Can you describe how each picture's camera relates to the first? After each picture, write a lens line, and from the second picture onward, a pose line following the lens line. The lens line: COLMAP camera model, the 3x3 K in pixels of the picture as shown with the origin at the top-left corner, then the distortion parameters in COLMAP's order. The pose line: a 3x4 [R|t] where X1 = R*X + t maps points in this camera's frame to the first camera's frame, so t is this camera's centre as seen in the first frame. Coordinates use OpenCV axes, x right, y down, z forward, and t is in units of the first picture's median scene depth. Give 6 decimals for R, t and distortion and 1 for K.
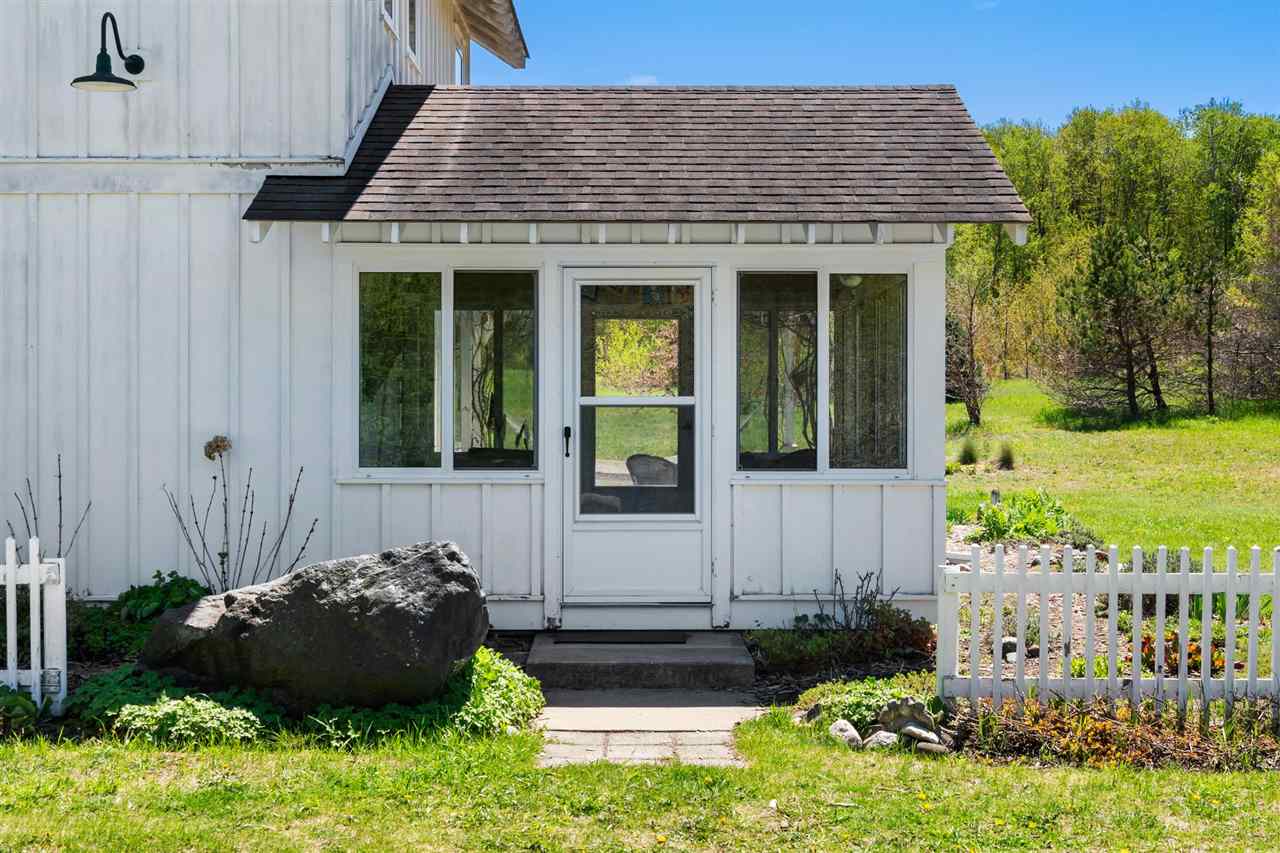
lens RADIAL K [[1685.5, 0, 639.9], [0, 1685.5, 424.8], [0, 0, 1]] dist [-0.018899, 0.000000]
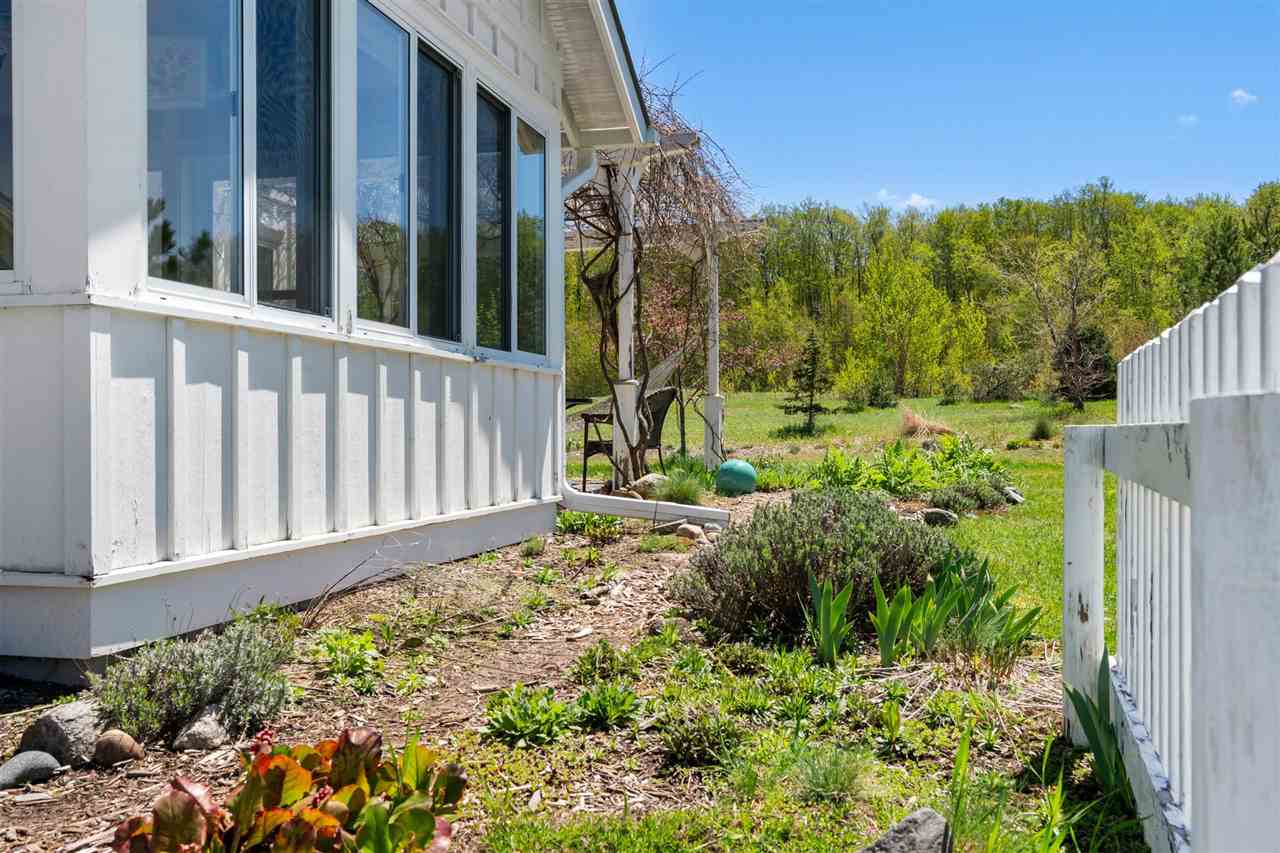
lens RADIAL K [[1167.7, 0, 640.3], [0, 1167.7, 429.2], [0, 0, 1]] dist [0.004204, 0.000000]
pose [[0.970064, 0.003450, -0.242826, 0.104686], [-0.005553, 0.999953, -0.007974, 0.018503], [0.242787, 0.009083, 0.970037, 0.208316]]
